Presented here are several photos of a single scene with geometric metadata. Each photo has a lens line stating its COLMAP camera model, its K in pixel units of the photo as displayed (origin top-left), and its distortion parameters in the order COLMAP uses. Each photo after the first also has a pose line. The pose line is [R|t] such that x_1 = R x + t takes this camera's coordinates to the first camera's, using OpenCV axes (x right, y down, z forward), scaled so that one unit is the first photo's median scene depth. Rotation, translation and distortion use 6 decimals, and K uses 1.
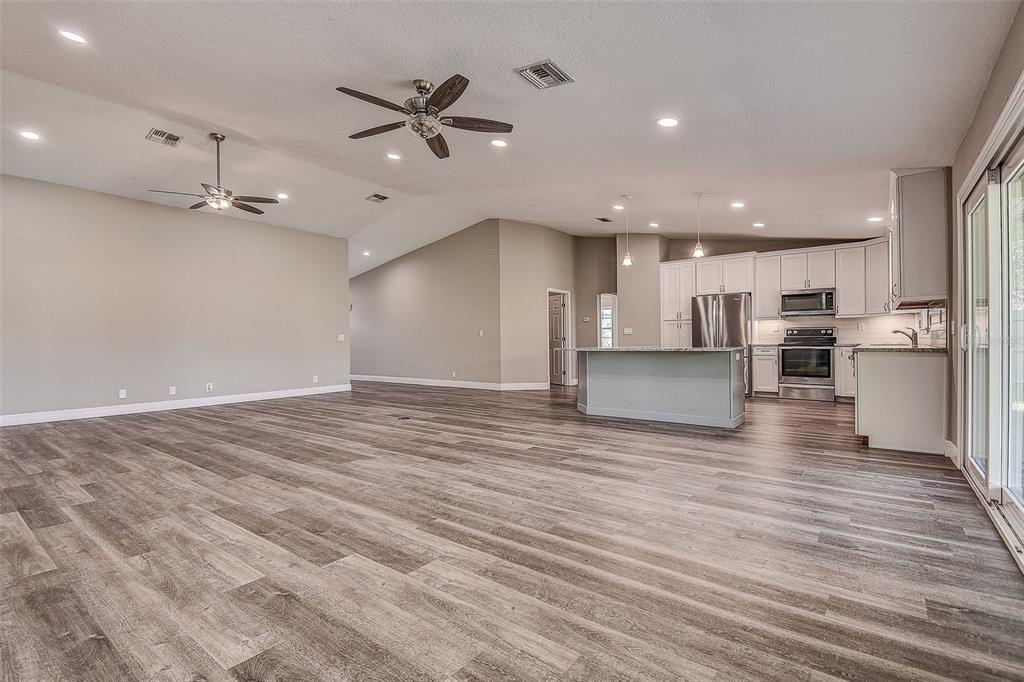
lens RADIAL K [[469.6, 0, 511.6], [0, 469.6, 343.7], [0, 0, 1]] dist [0.027775, -0.020607]
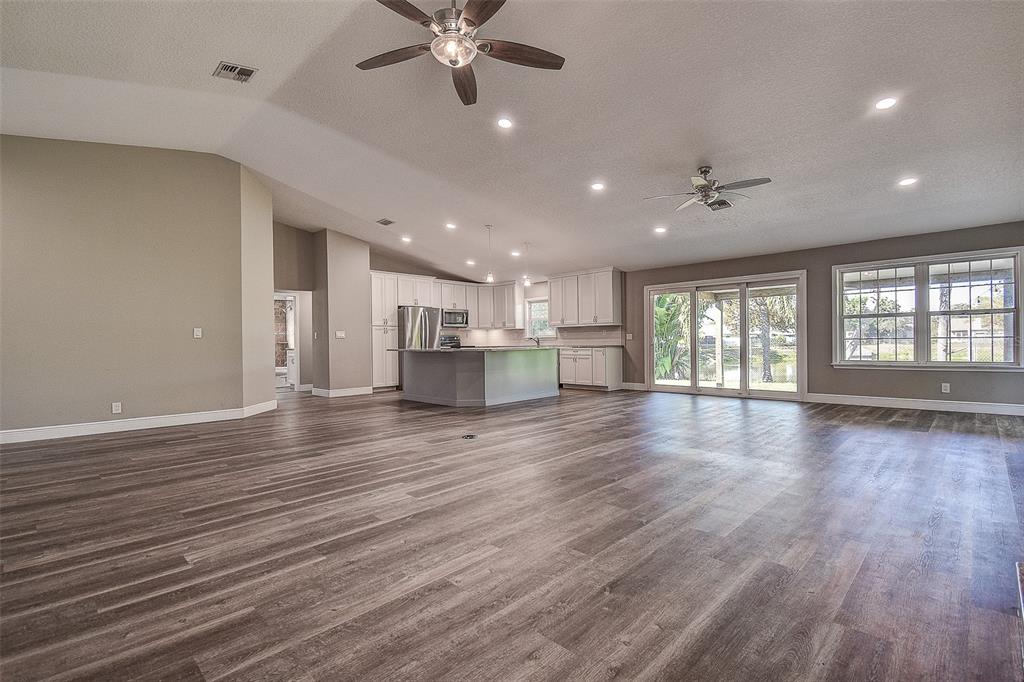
lens RADIAL K [[469.6, 0, 511.6], [0, 469.6, 343.7], [0, 0, 1]] dist [0.027775, -0.020607]
pose [[0.114293, 0.006475, 0.993426, -0.785349], [0.018243, 0.999796, -0.008615, 0.007220], [-0.993280, 0.019107, 0.114151, 0.647839]]
